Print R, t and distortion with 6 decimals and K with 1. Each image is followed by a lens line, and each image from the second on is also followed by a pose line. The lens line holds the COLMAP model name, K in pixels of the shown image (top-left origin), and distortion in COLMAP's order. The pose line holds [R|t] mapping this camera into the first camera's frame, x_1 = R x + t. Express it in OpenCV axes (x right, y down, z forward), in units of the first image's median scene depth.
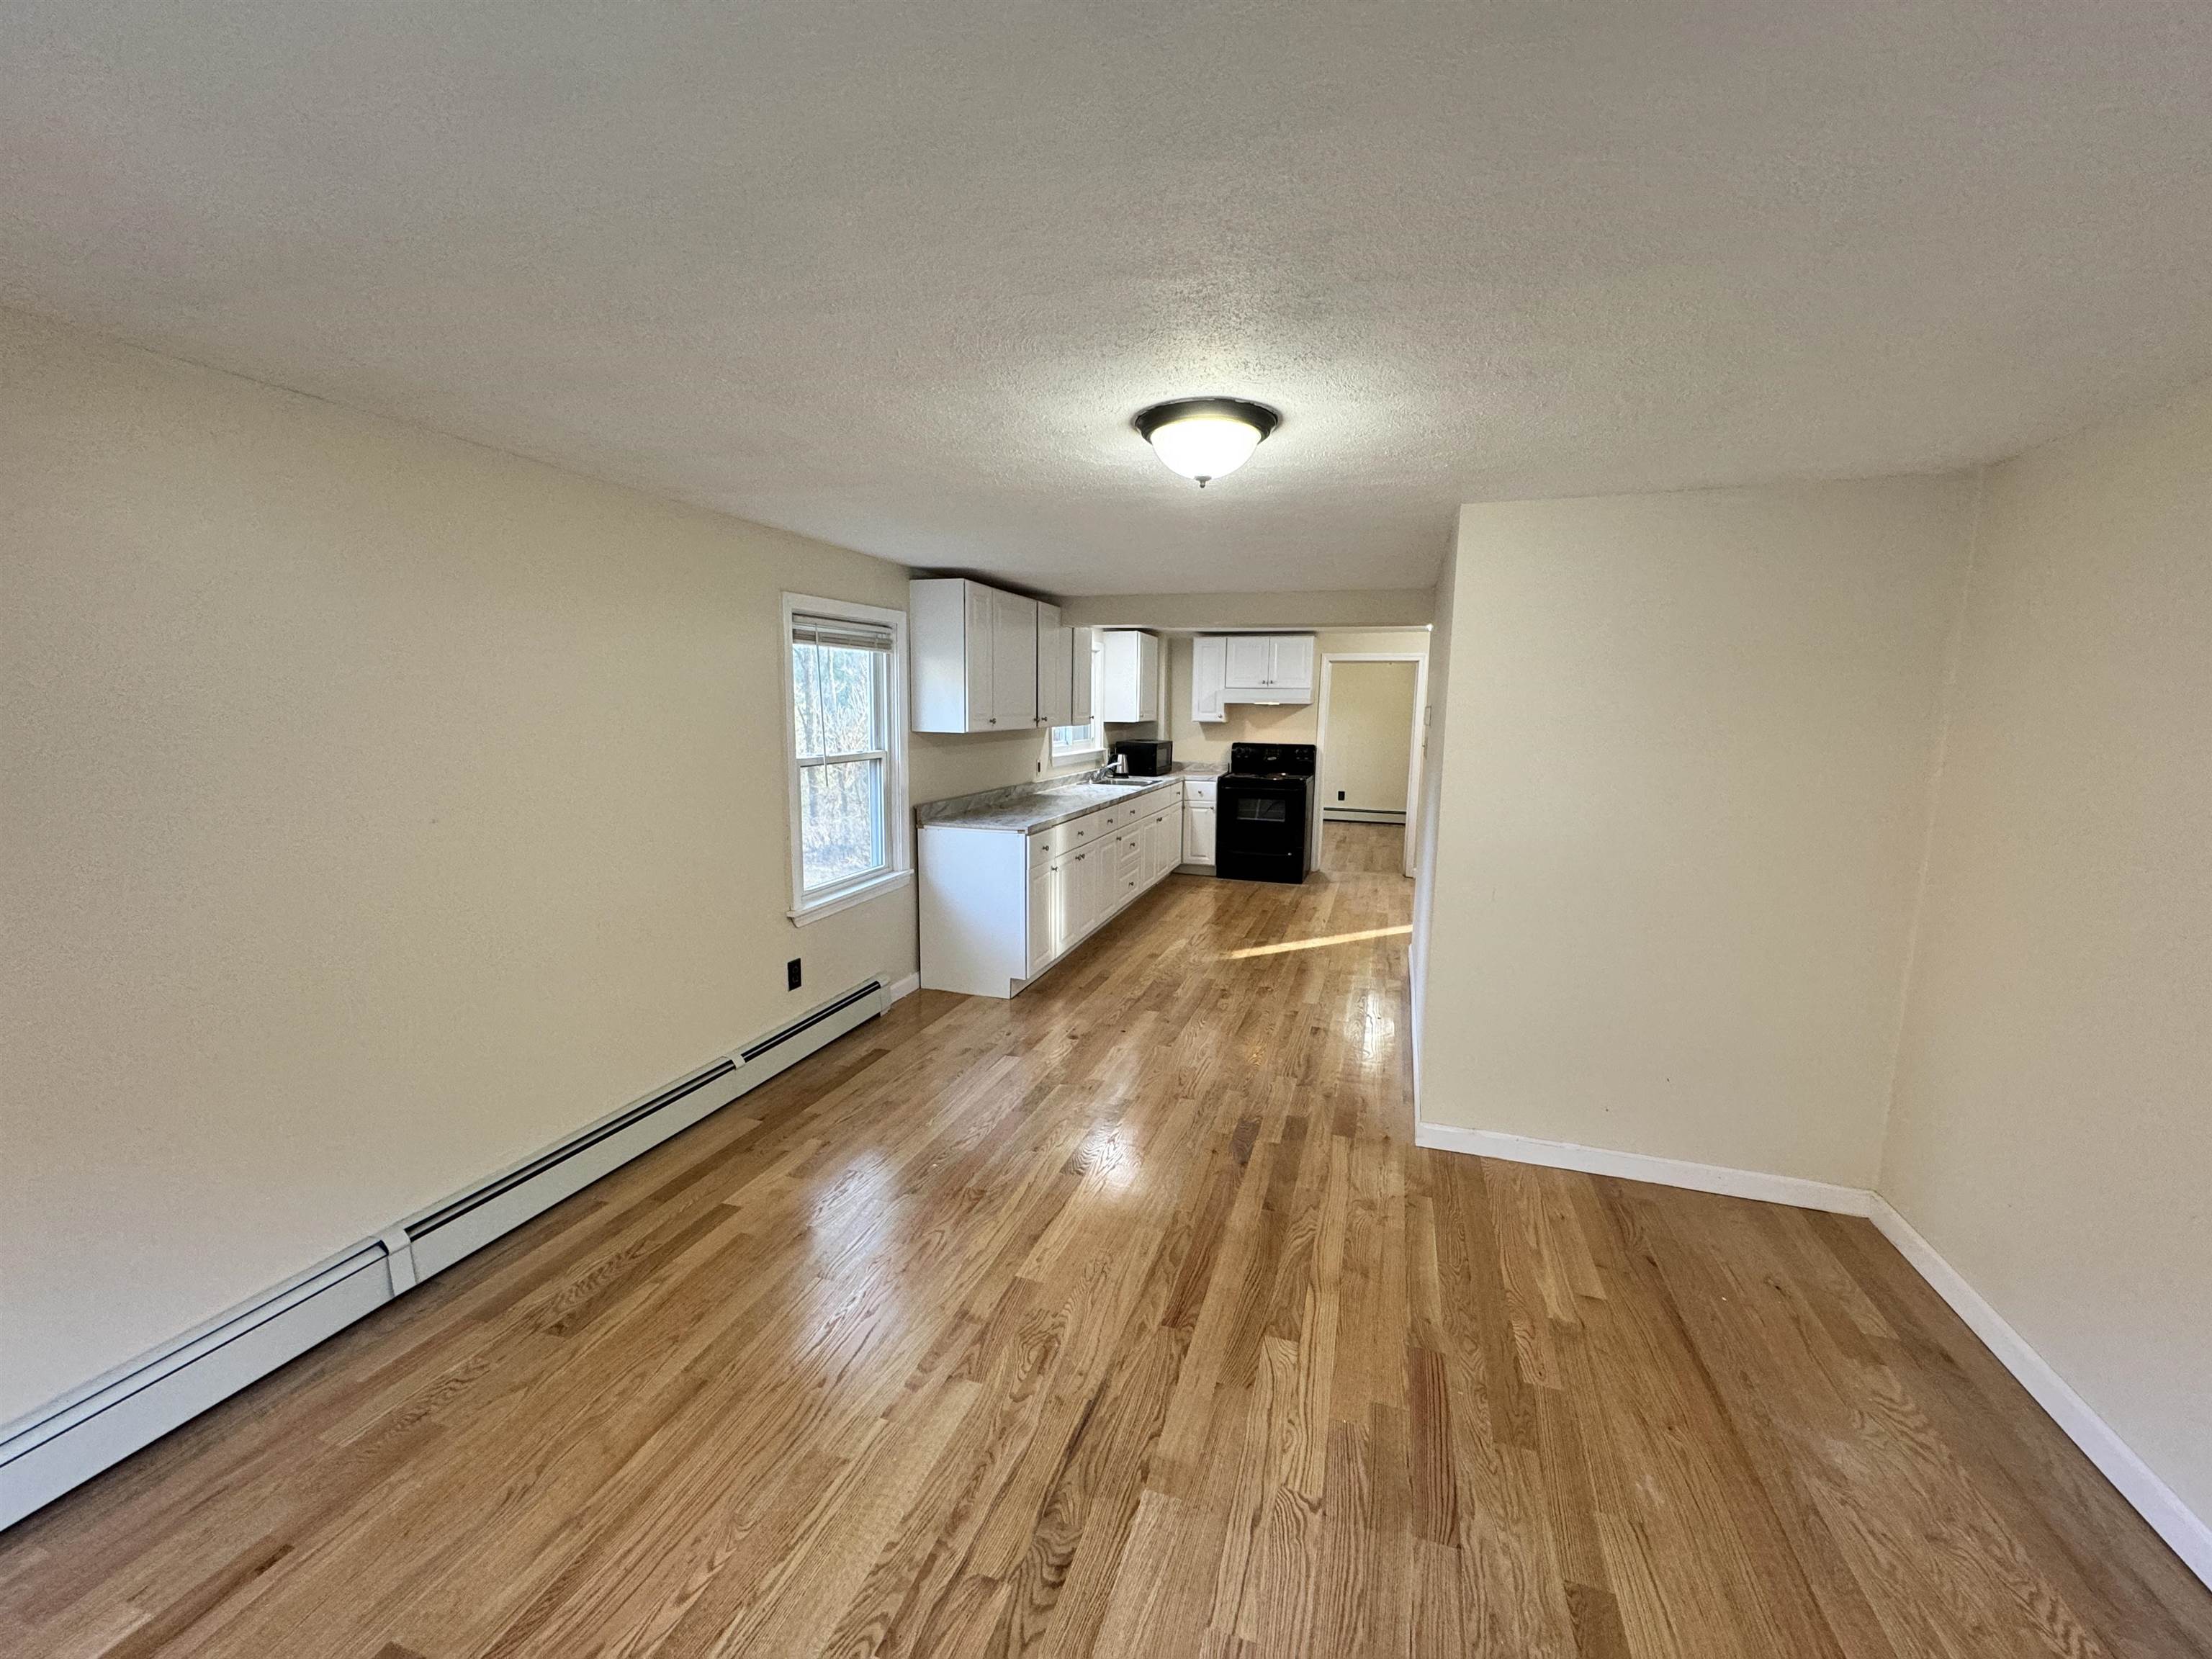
lens RADIAL K [[879.9, 0, 1106.0], [0, 879.9, 829.5], [0, 0, 1]] dist [0.000607, 0.000119]
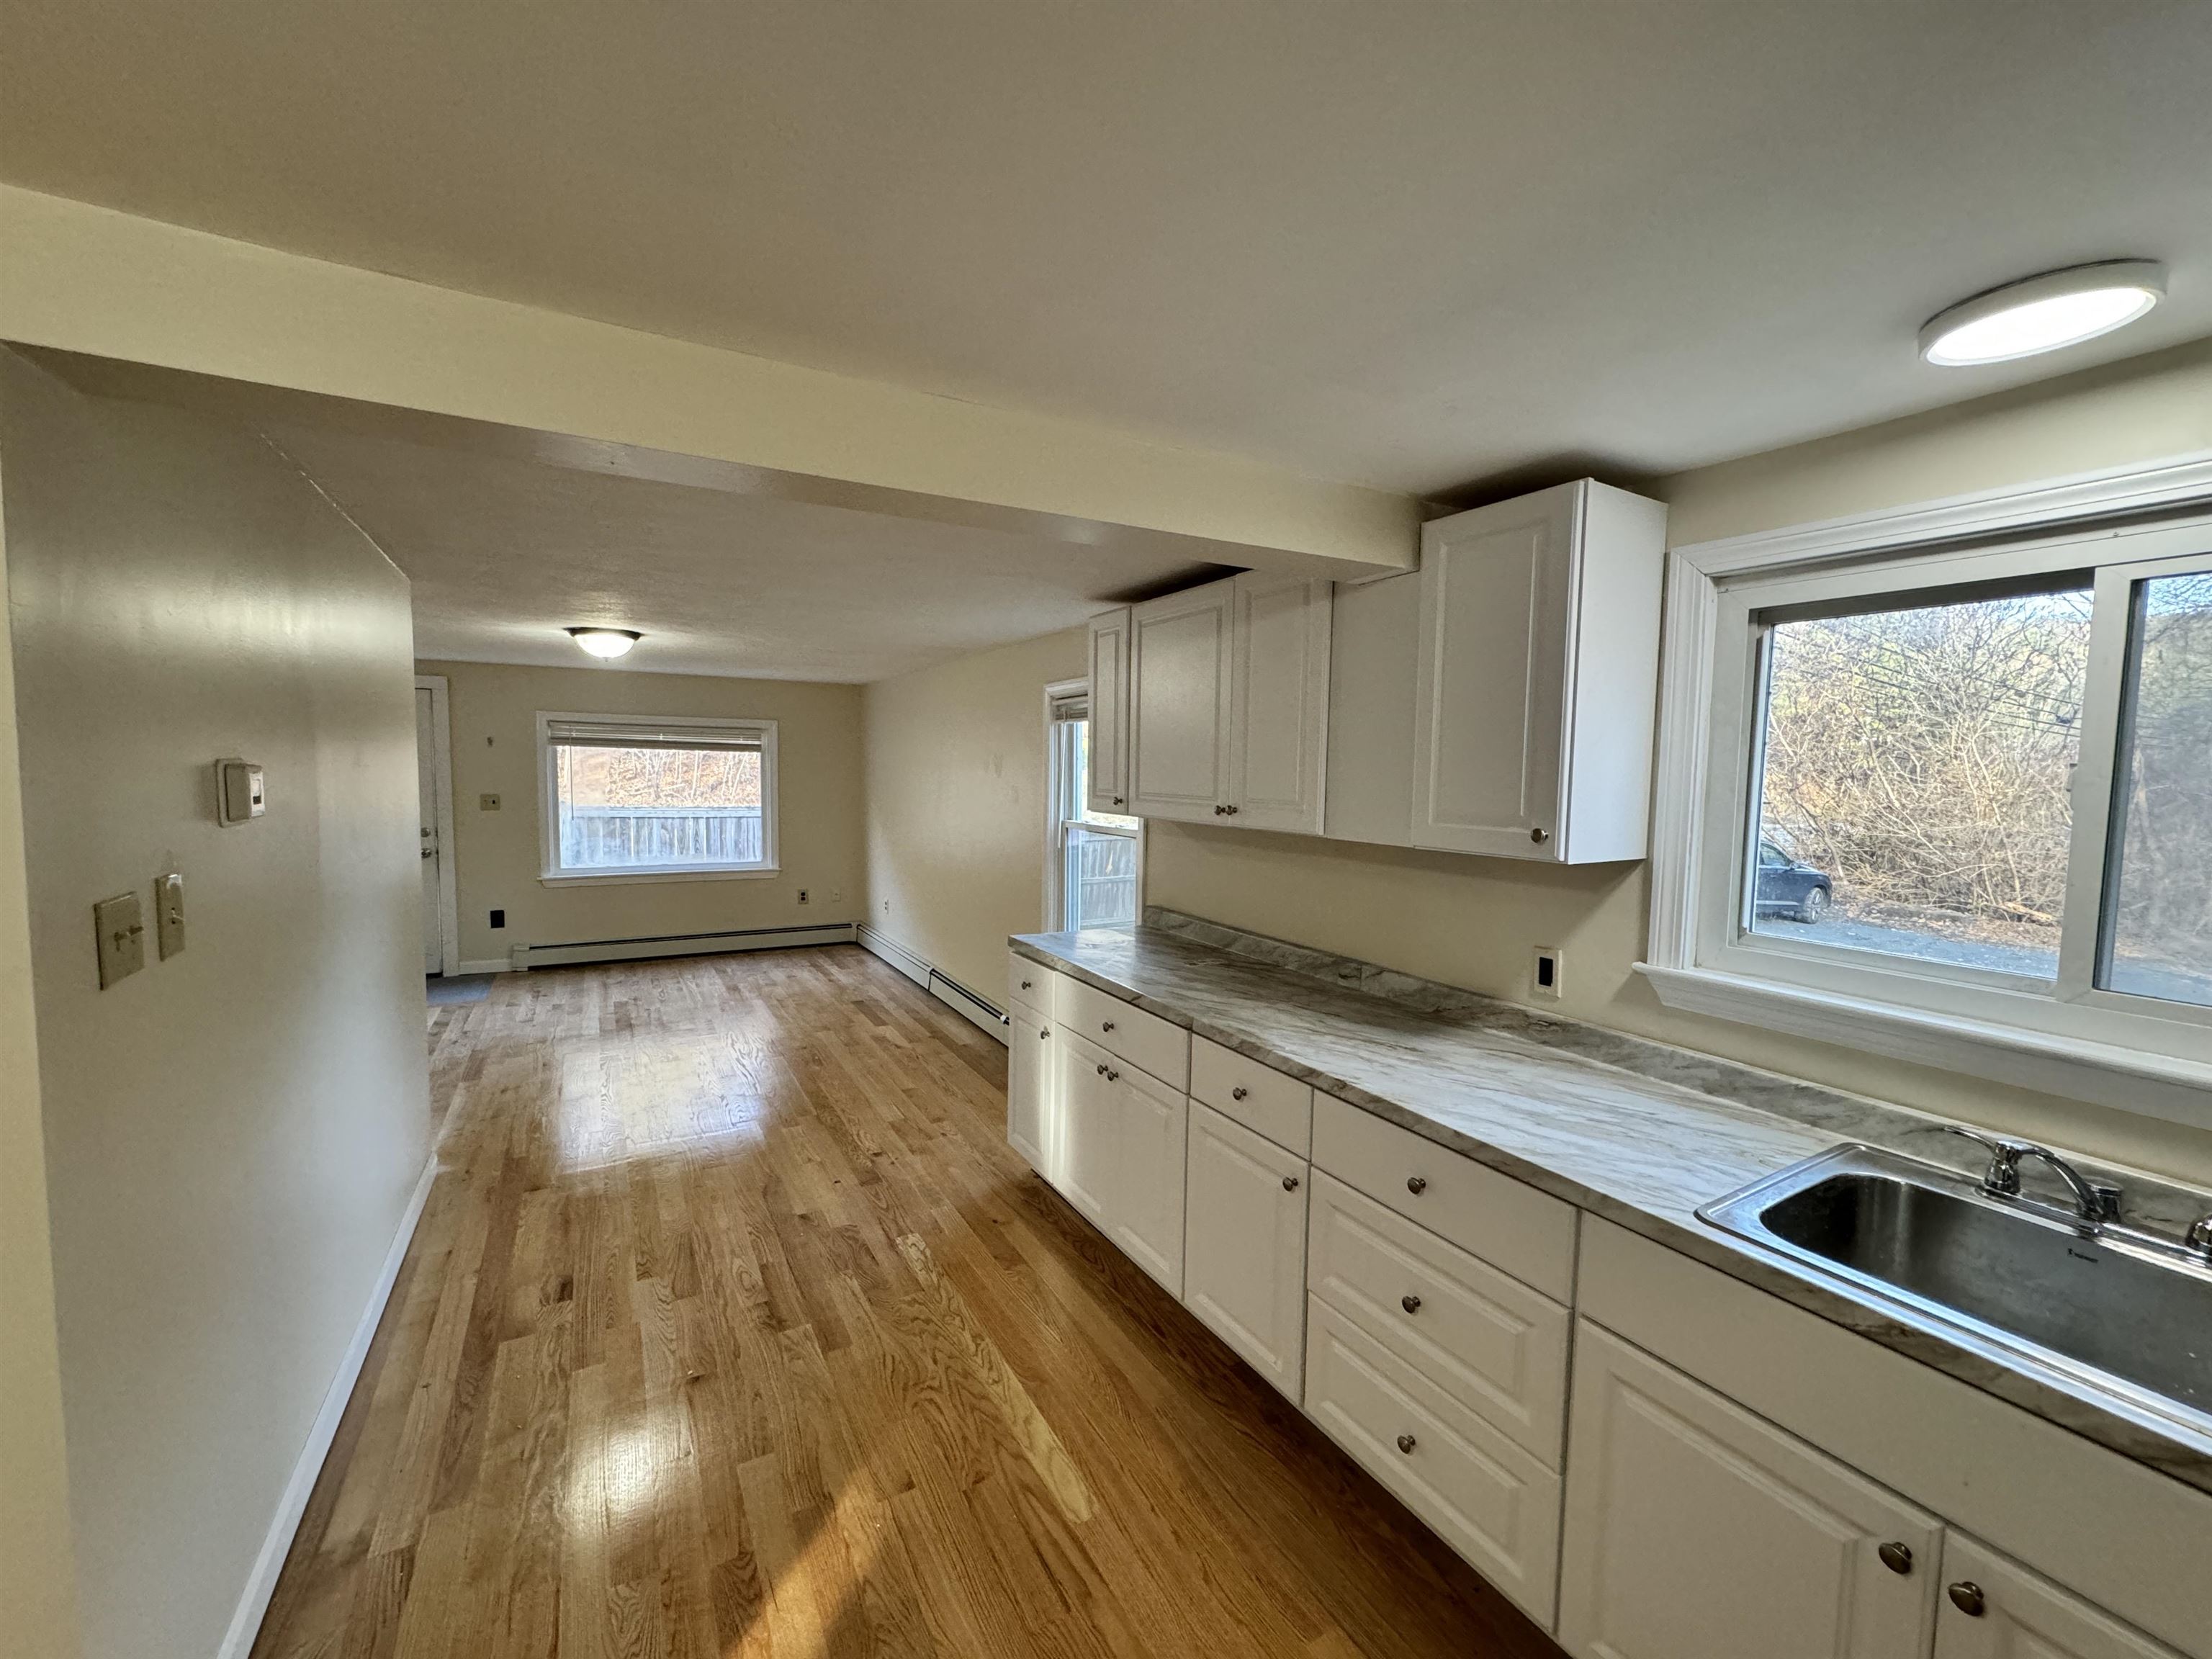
lens RADIAL K [[879.9, 0, 1106.0], [0, 879.9, 829.5], [0, 0, 1]] dist [0.000607, 0.000119]
pose [[-0.665467, 0.025520, -0.745991, 0.385786], [-0.133718, 0.979172, 0.152781, -0.203188], [0.734352, 0.201423, -0.648194, 1.423859]]
